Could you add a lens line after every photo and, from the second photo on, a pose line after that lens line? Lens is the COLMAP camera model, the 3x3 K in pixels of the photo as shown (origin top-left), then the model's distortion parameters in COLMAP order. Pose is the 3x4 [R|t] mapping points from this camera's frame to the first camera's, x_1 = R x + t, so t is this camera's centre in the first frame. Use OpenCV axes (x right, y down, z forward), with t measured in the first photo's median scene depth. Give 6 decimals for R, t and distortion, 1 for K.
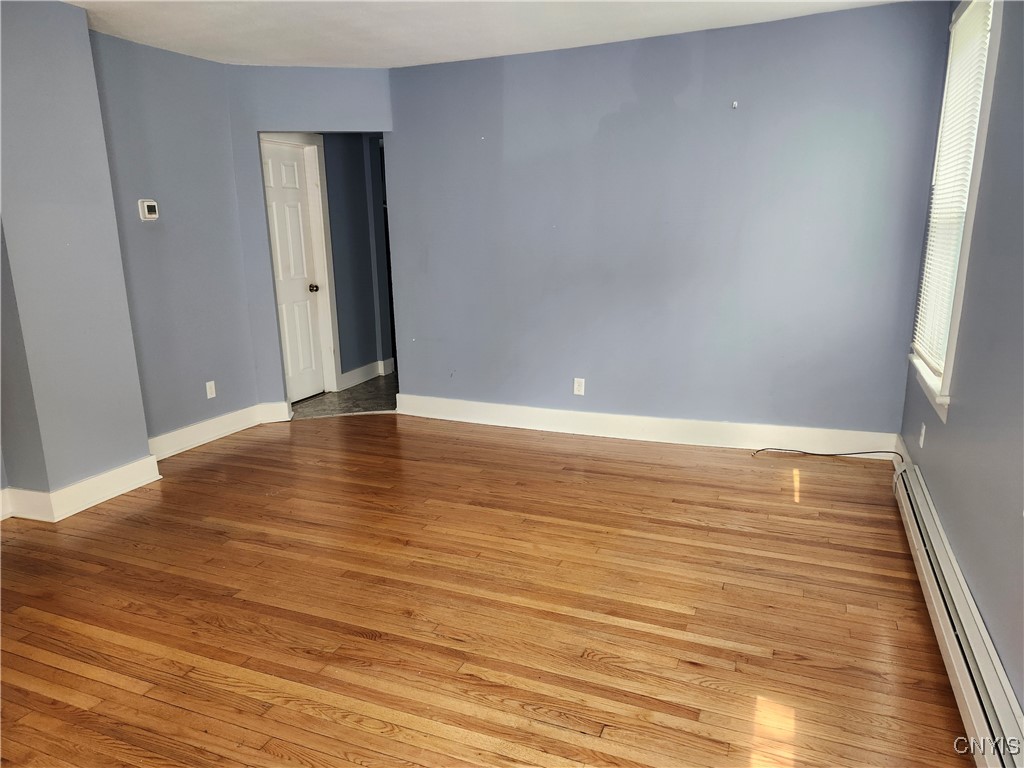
lens RADIAL K [[701.4, 0, 512.0], [0, 701.4, 384.0], [0, 0, 1]] dist [0.113357, -0.128922]
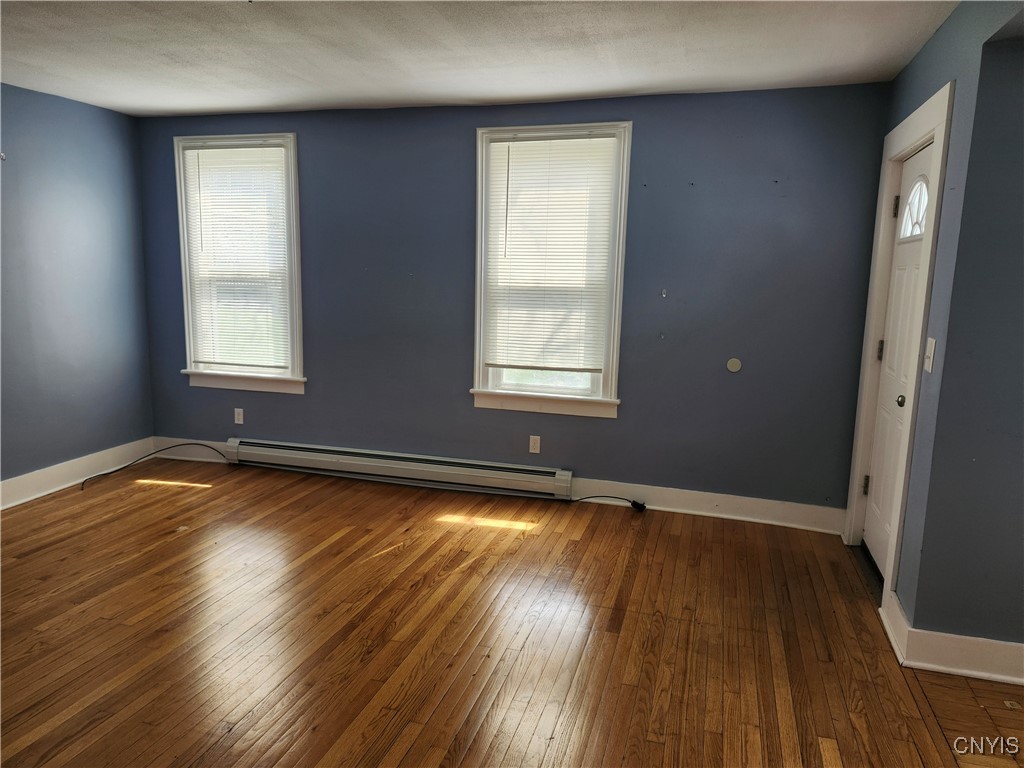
lens RADIAL K [[701.4, 0, 512.0], [0, 701.4, 384.0], [0, 0, 1]] dist [0.113357, -0.128922]
pose [[-0.103284, -0.131321, 0.985945, -0.943320], [0.212784, 0.965381, 0.150872, -0.093760], [-0.971625, 0.225376, -0.071765, 0.560074]]
